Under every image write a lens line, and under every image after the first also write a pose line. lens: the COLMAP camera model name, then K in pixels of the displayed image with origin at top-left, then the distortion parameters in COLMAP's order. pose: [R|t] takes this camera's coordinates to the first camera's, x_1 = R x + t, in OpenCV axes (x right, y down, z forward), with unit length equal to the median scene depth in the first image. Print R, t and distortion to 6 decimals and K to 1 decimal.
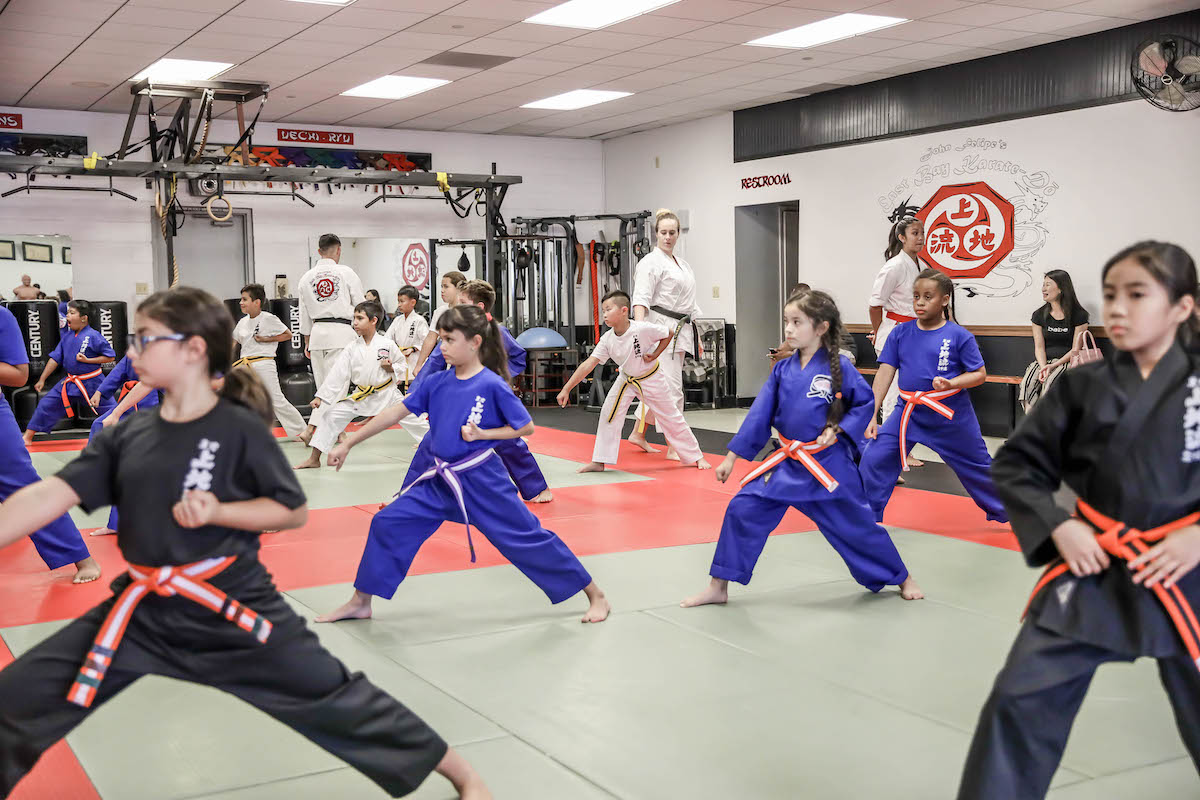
lens RADIAL K [[1445.9, 0, 600.0], [0, 1445.9, 400.0], [0, 0, 1]] dist [0.008844, 0.004634]
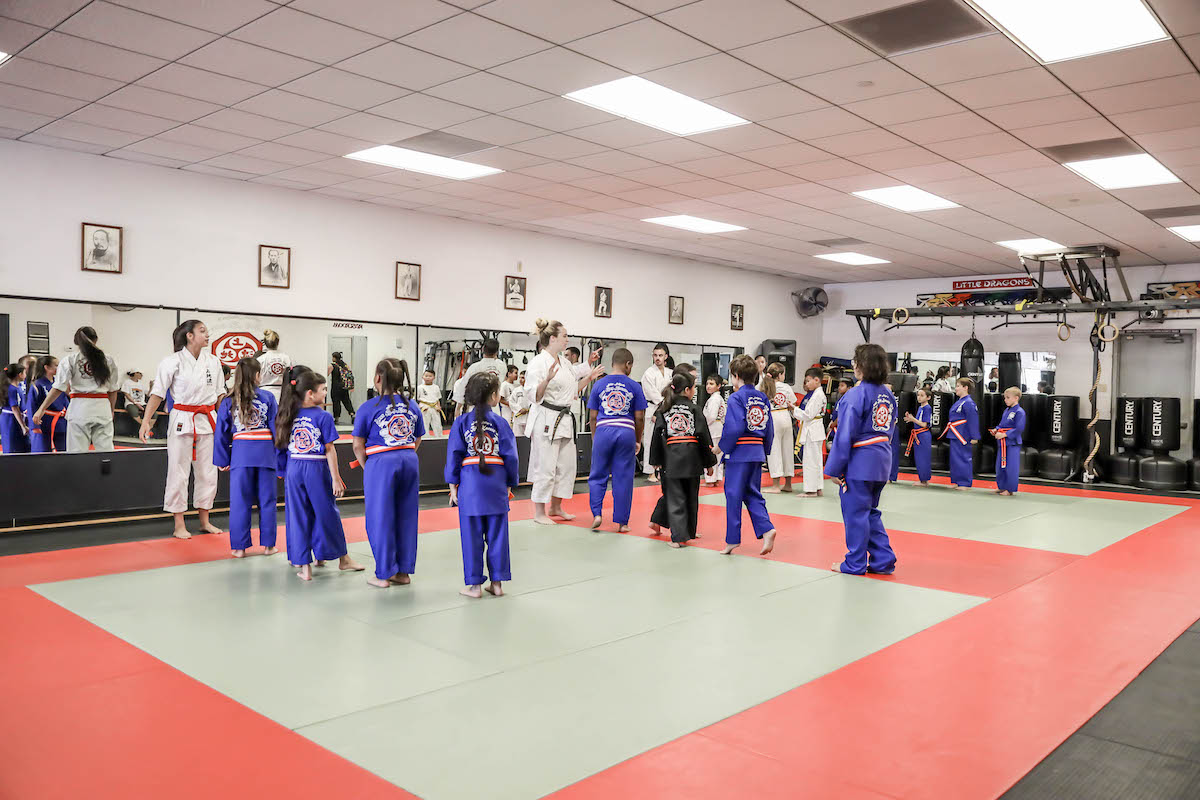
lens RADIAL K [[928.3, 0, 600.0], [0, 928.3, 400.0], [0, 0, 1]] dist [0.001393, 0.001427]
pose [[0.316829, 0.031698, -0.947953, 1.769929], [-0.093139, 0.995651, 0.002164, -0.090215], [0.943899, 0.087606, 0.318403, 1.027657]]
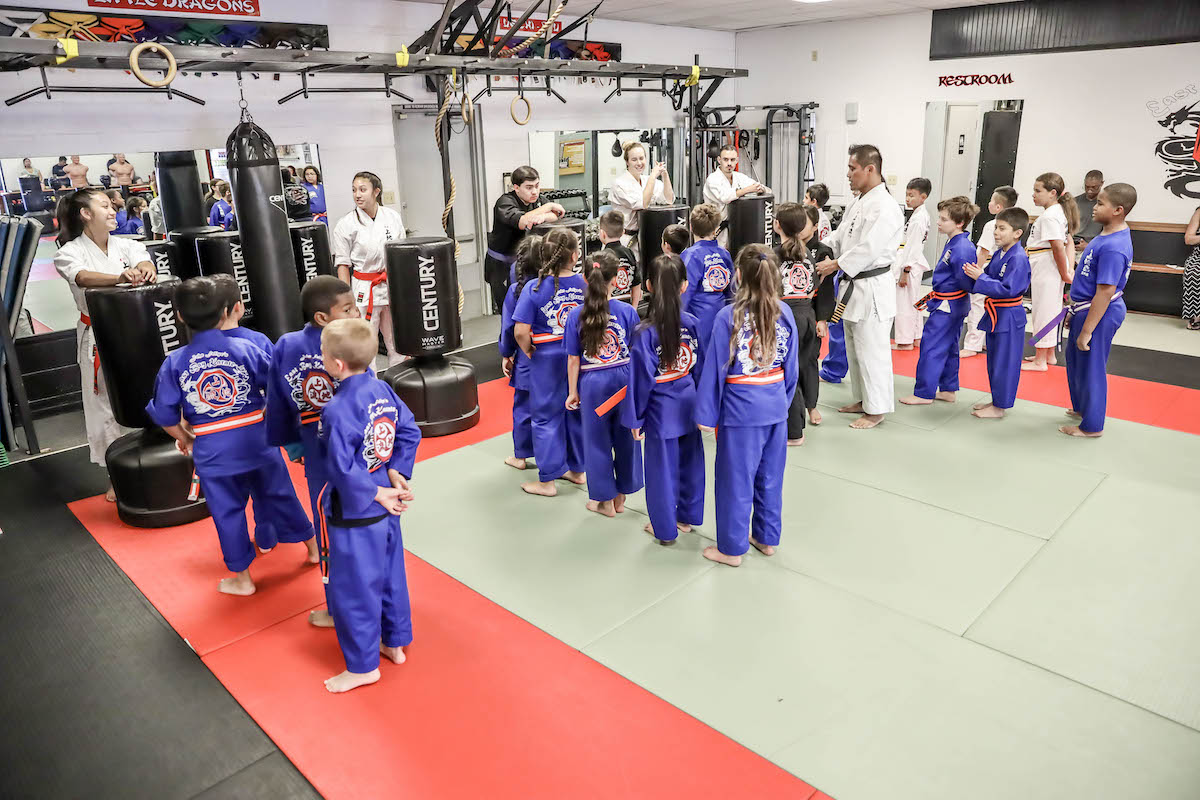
lens RADIAL K [[793.0, 0, 600.0], [0, 793.0, 400.0], [0, 0, 1]] dist [-0.127761, 0.083127]
pose [[0.960130, -0.109881, 0.257052, -0.368037], [0.039225, 0.963369, 0.265297, -0.092591], [-0.276787, -0.244637, 0.929269, 0.546544]]
